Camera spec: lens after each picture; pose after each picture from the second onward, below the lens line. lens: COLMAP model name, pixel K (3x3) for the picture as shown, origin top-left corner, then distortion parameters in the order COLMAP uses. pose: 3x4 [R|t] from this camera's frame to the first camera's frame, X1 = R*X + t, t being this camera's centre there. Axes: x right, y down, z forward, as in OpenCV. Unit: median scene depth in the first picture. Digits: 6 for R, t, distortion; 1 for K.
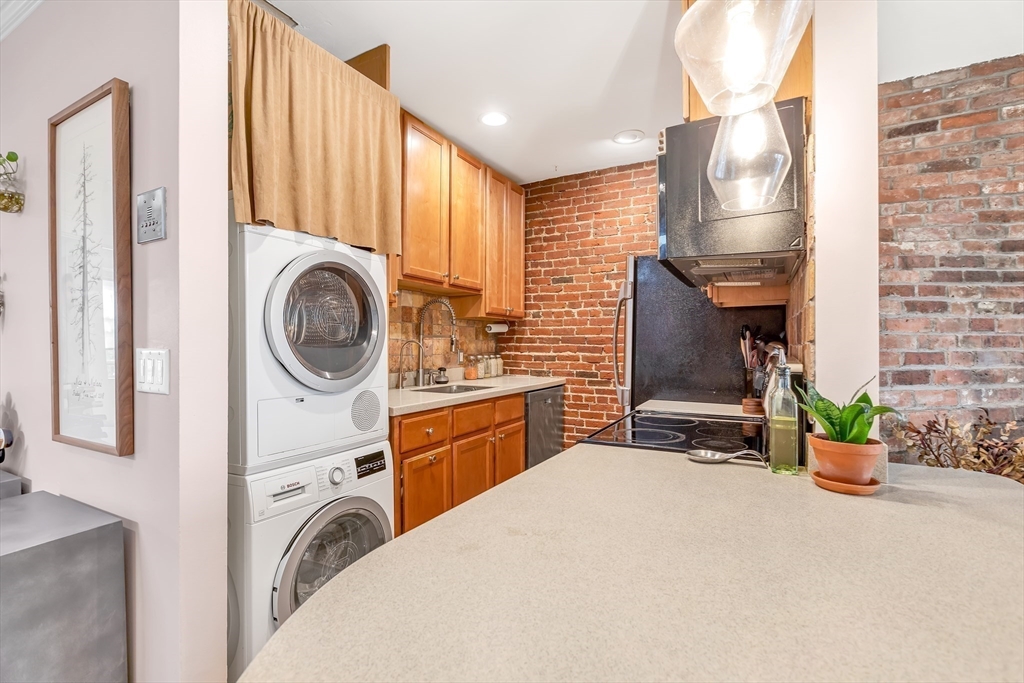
lens RADIAL K [[454.4, 0, 510.5], [0, 454.4, 344.4], [0, 0, 1]] dist [0.001276, -0.000071]
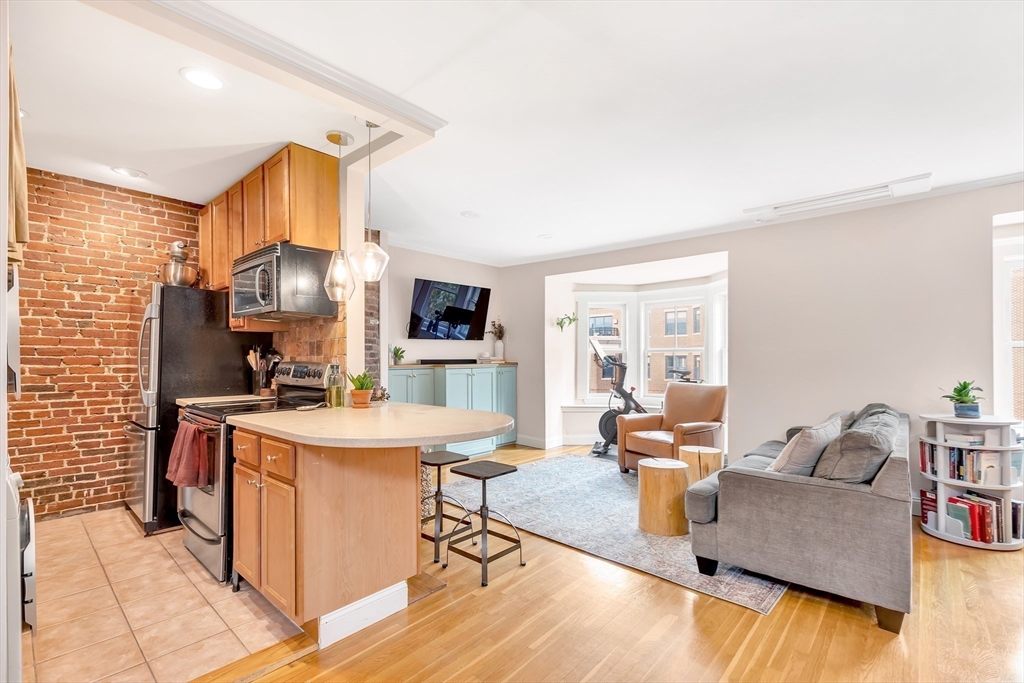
lens RADIAL K [[454.4, 0, 513.9], [0, 454.4, 348.3], [0, 0, 1]] dist [0.001276, -0.000071]
pose [[0.233586, 0.019089, 0.972149, -0.846175], [0.001052, 0.999802, -0.019884, 0.007272], [-0.972336, 0.005668, 0.233519, -0.265891]]
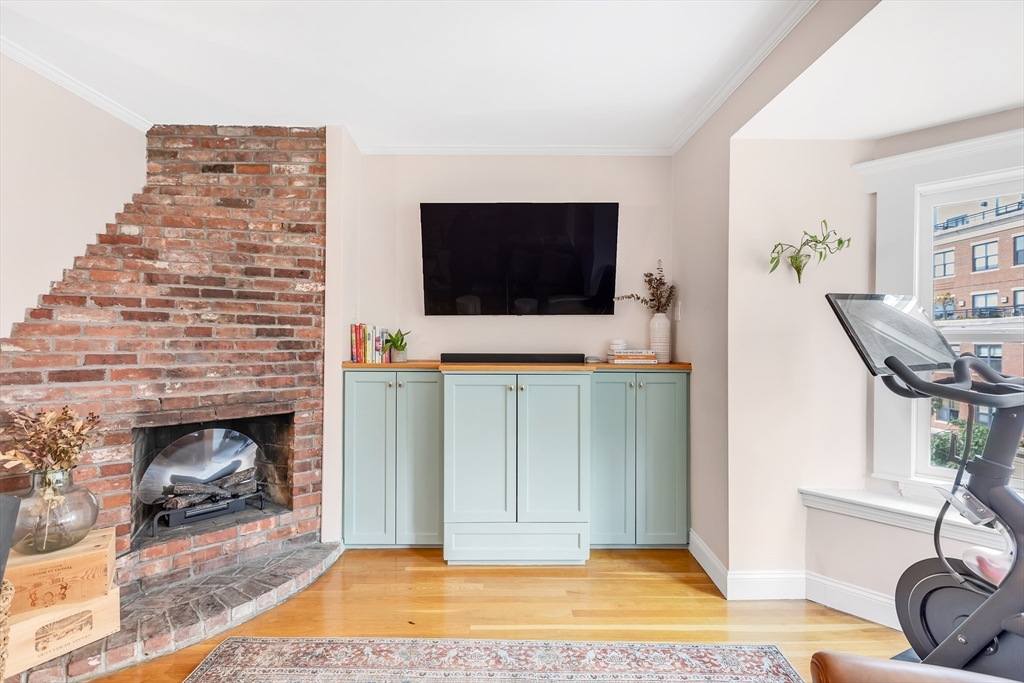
lens RADIAL K [[478.1, 0, 514.7], [0, 478.1, 339.8], [0, 0, 1]] dist [0.003659, -0.001583]
pose [[0.874159, 0.006968, 0.485590, 1.029873], [-0.007376, 0.999972, -0.001071, -0.023183], [-0.485584, -0.002646, 0.874186, -0.534338]]
